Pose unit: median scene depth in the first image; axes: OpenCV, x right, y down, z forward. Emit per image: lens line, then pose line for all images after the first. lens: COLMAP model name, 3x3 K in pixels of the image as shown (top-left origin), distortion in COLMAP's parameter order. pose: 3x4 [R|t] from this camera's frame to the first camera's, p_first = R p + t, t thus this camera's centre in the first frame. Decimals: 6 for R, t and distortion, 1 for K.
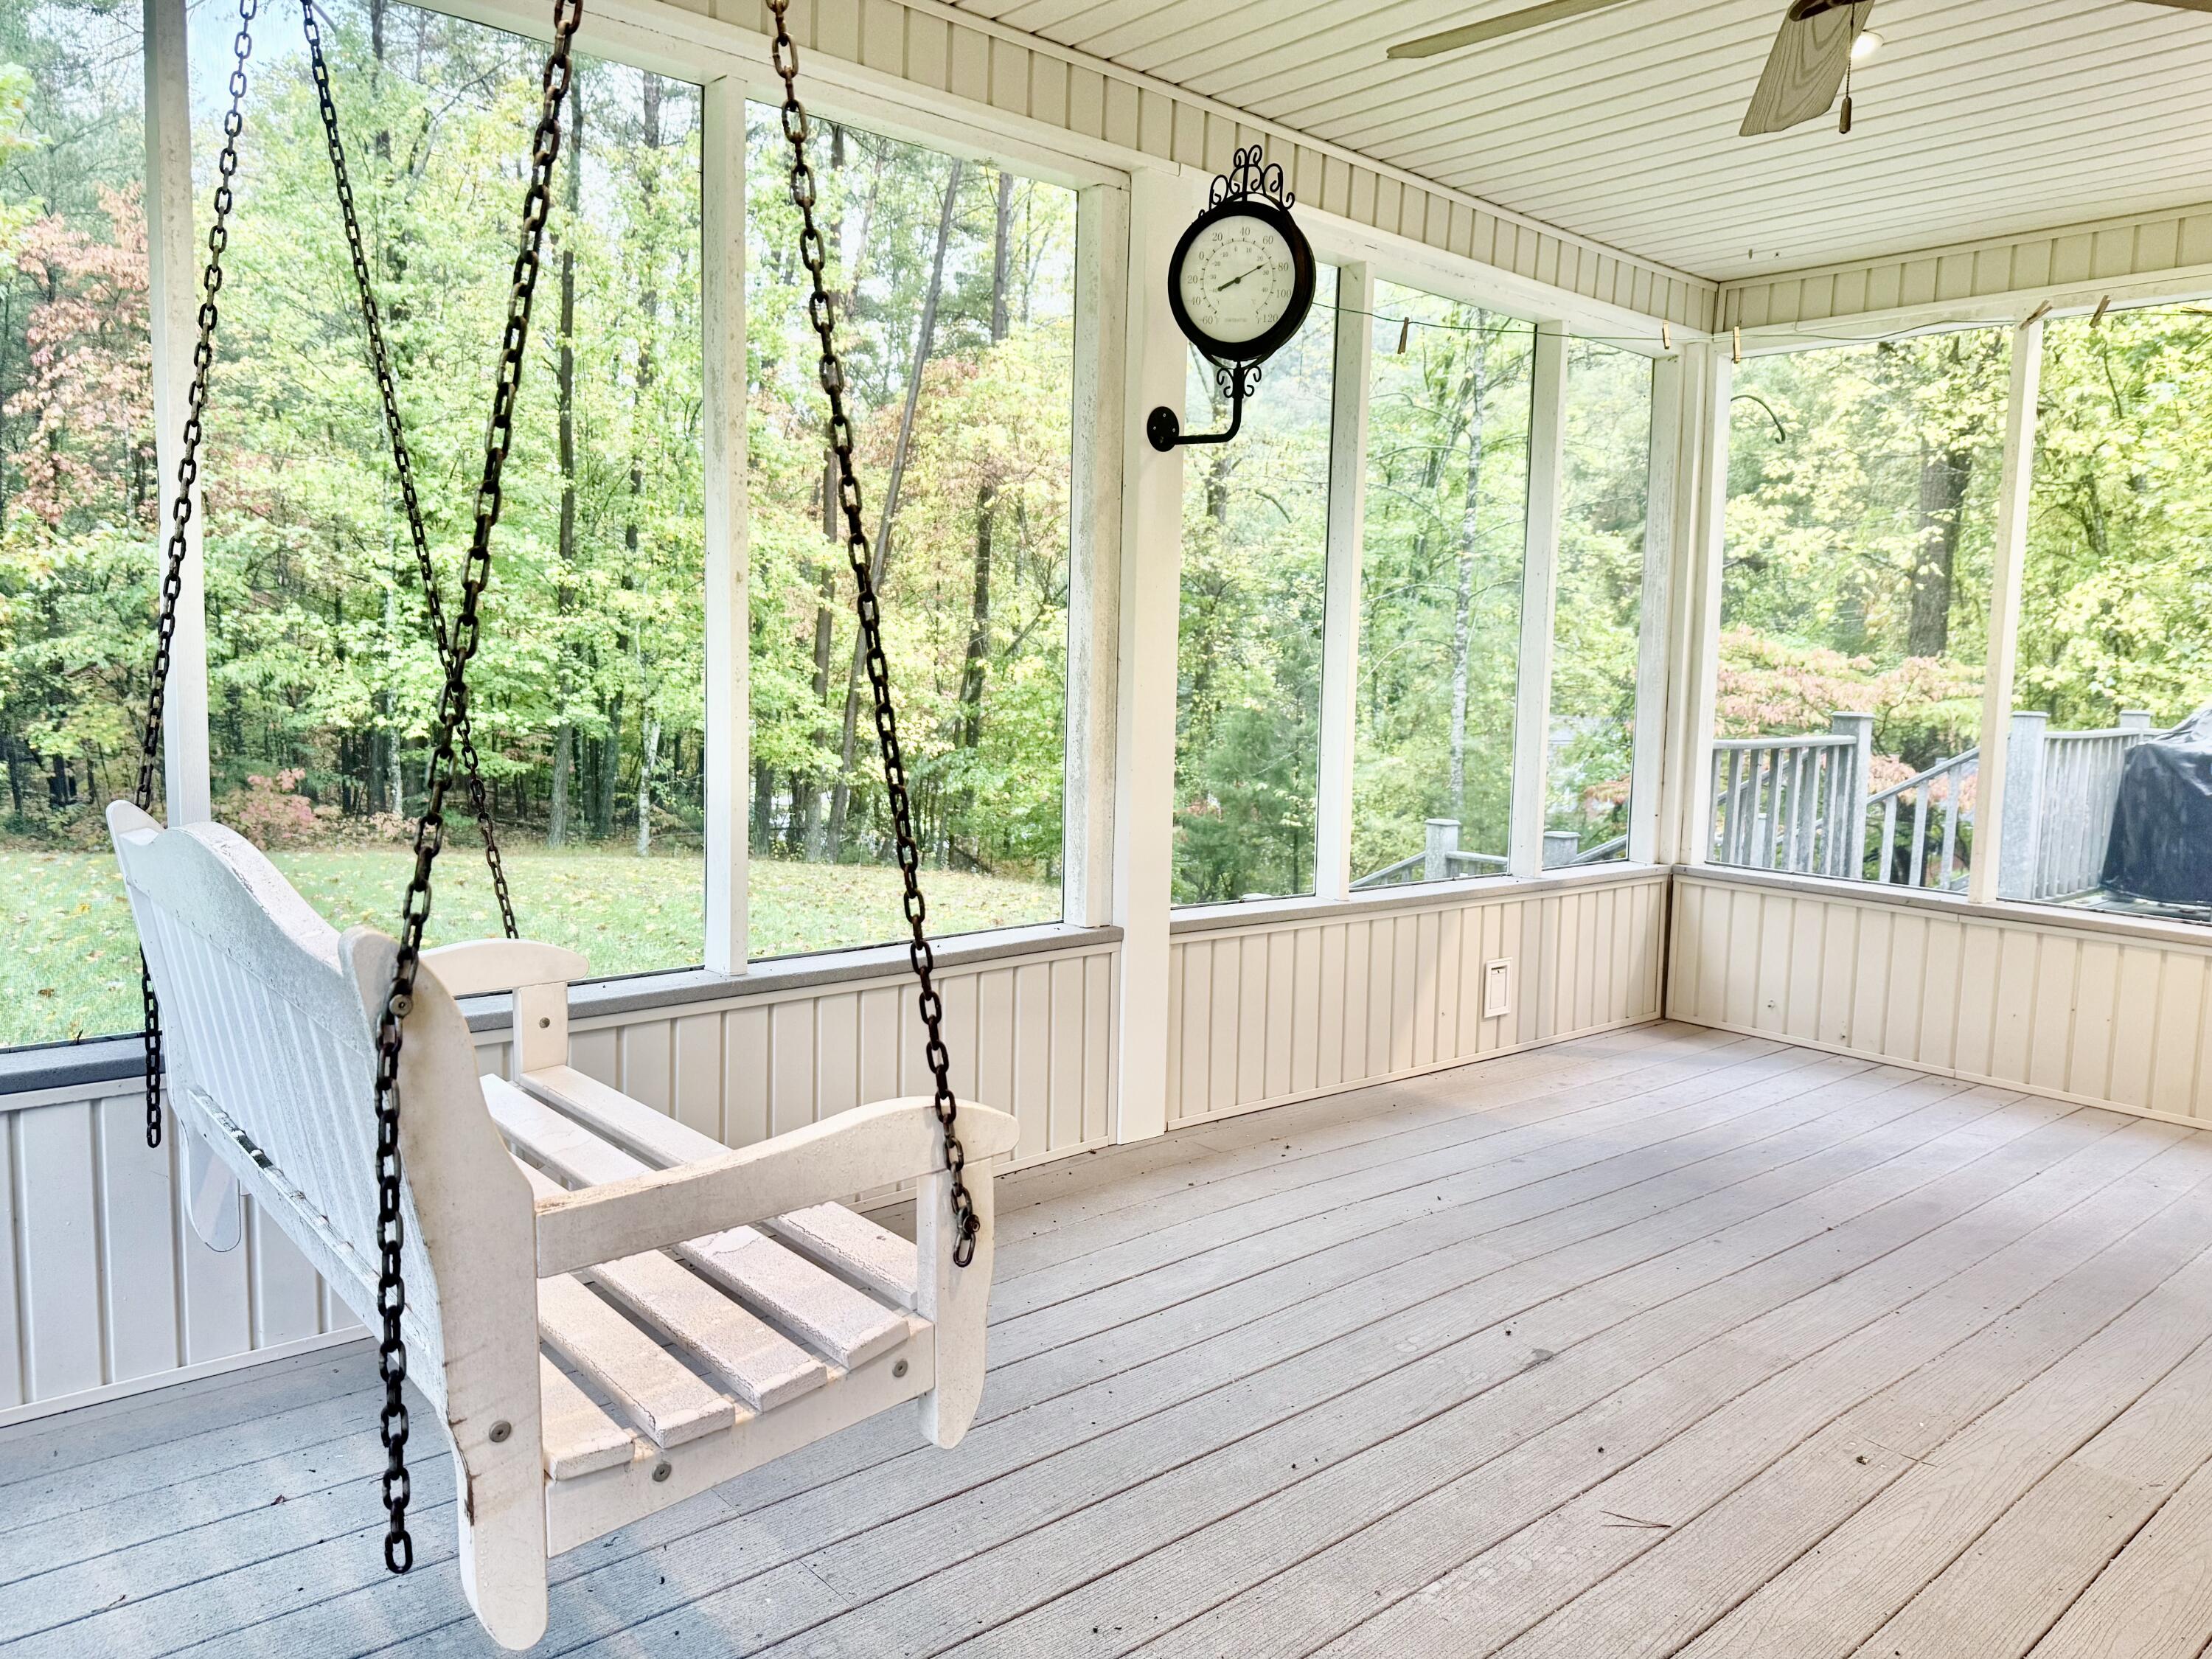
lens RADIAL K [[1565.9, 0, 1105.1], [0, 1565.9, 827.3], [0, 0, 1]] dist [0.007369, 0.000894]
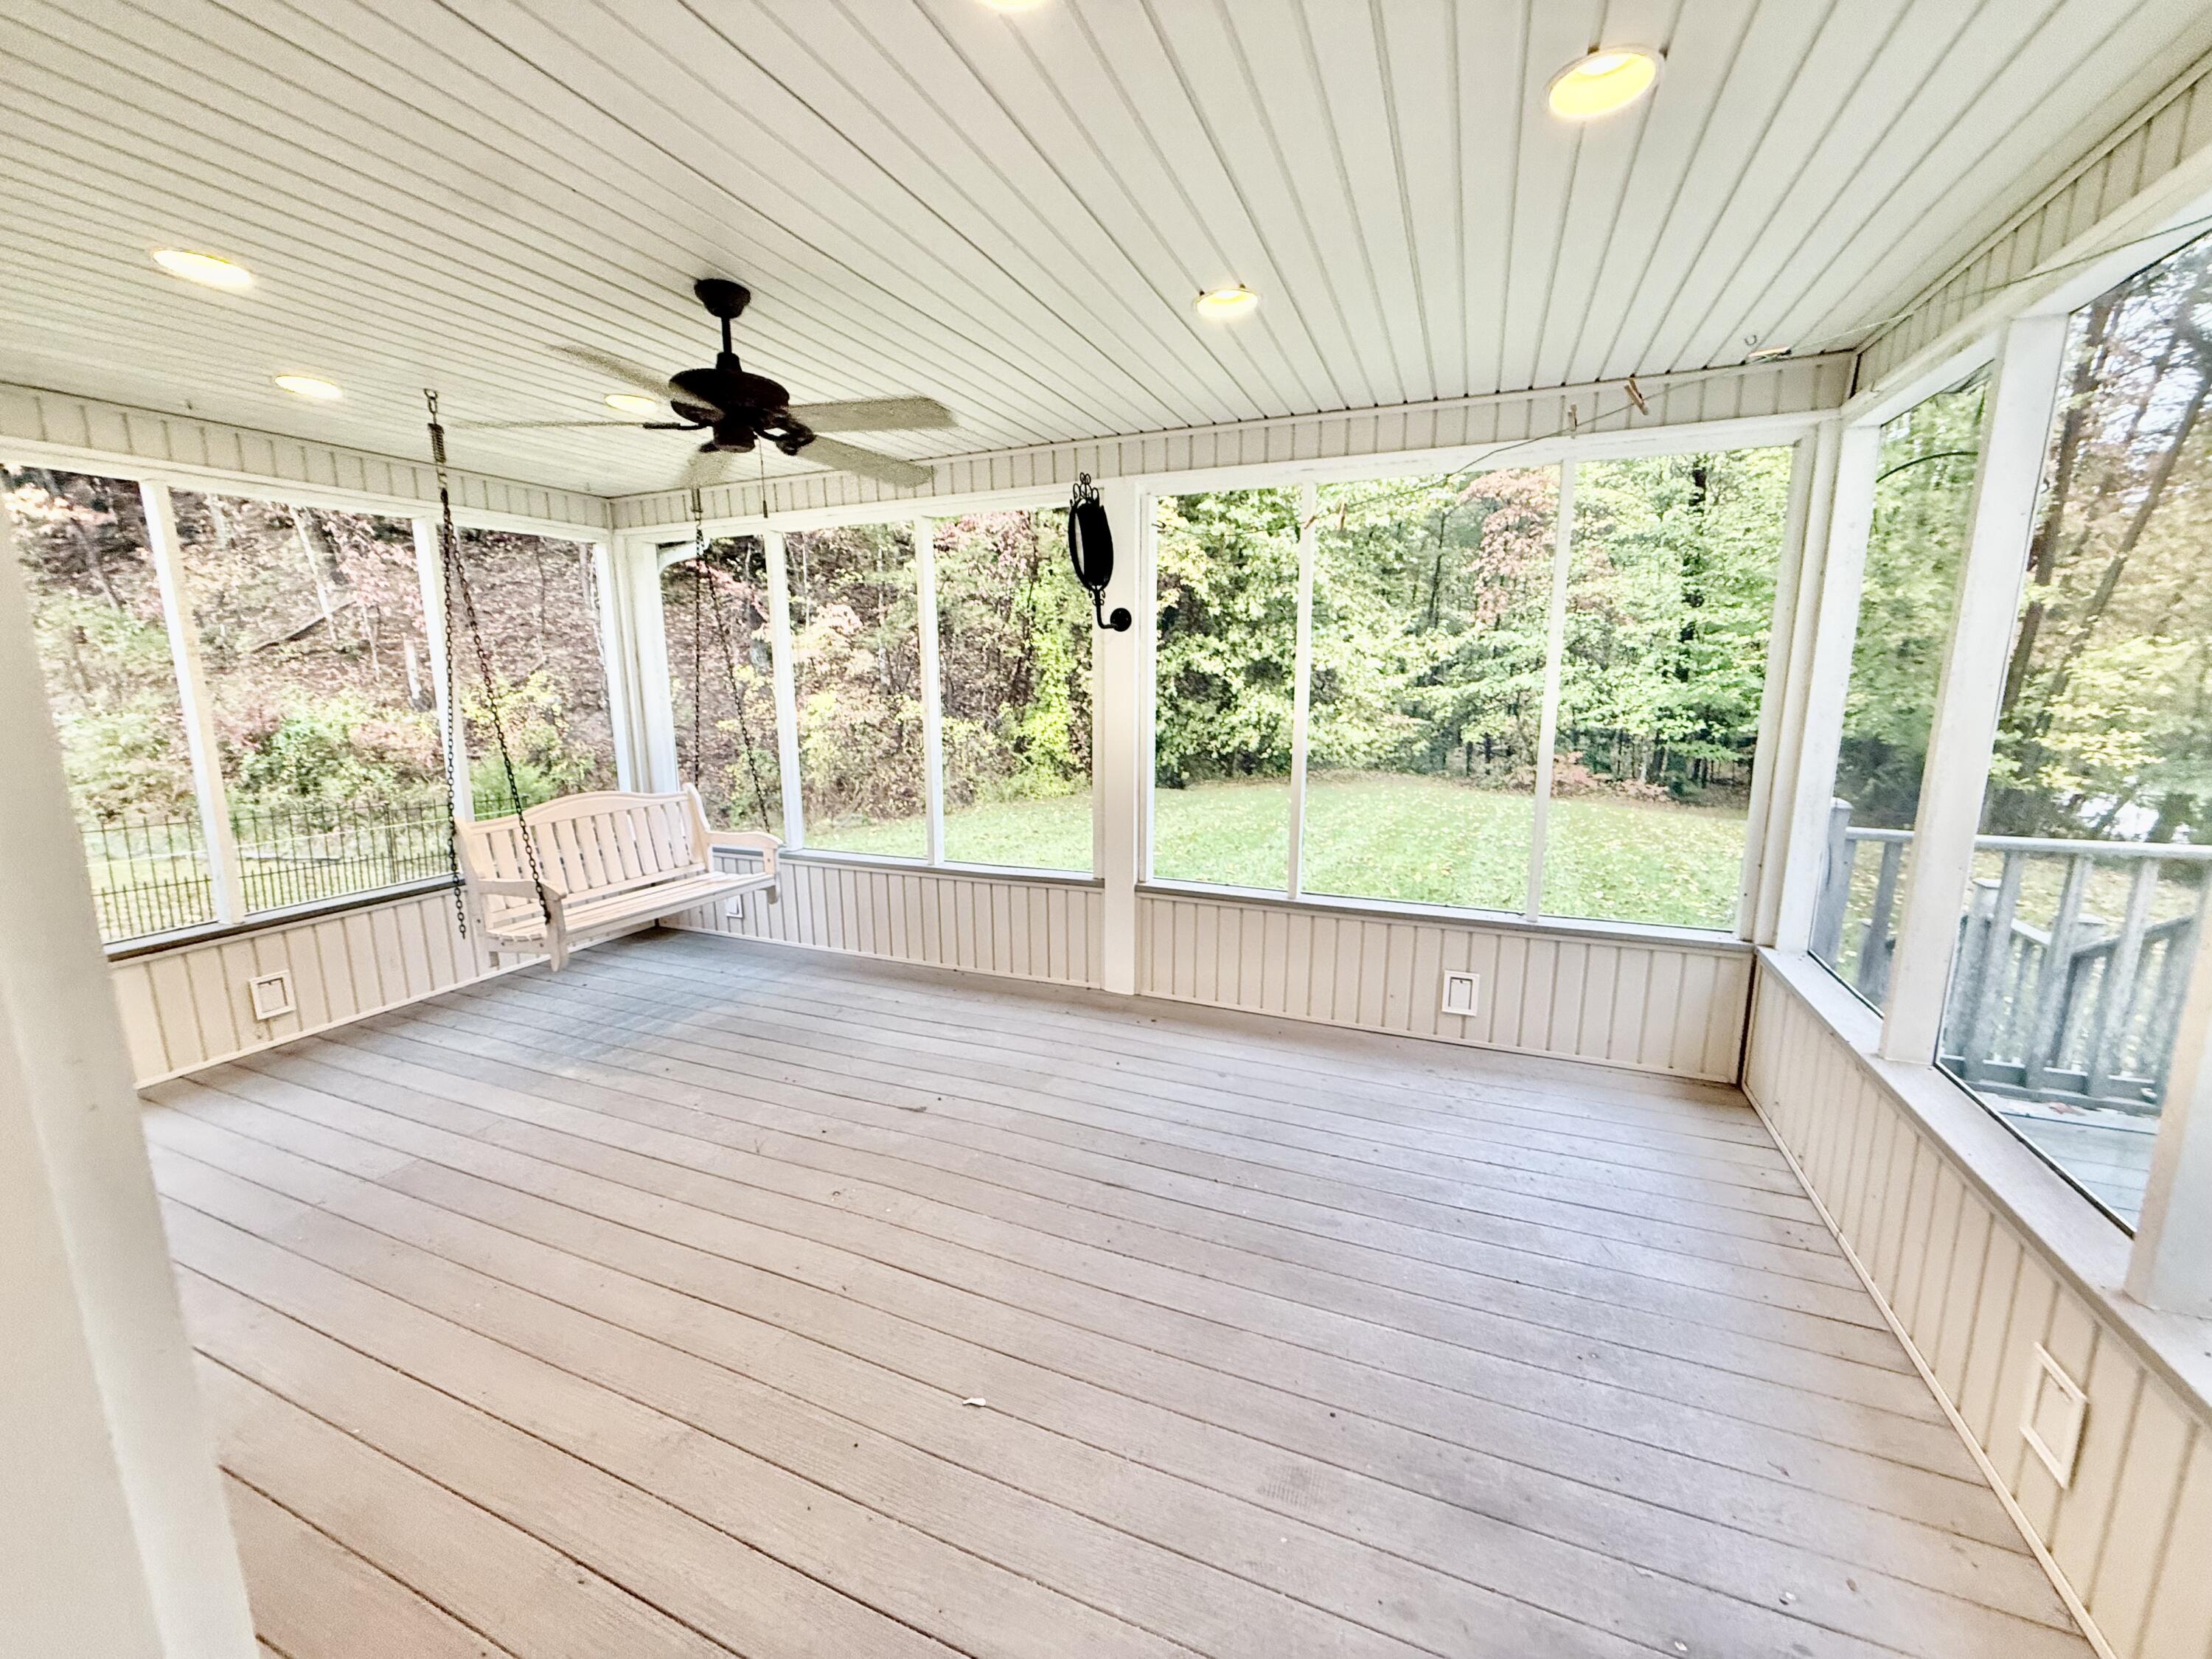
lens RADIAL K [[865.7, 0, 1101.0], [0, 865.7, 827.5], [0, 0, 1]] dist [-0.011479, -0.000104]
pose [[0.440320, 0.129489, -0.888454, 0.975294], [-0.074539, 0.991401, 0.107551, -0.123057], [0.894741, 0.018867, 0.446186, 0.509778]]
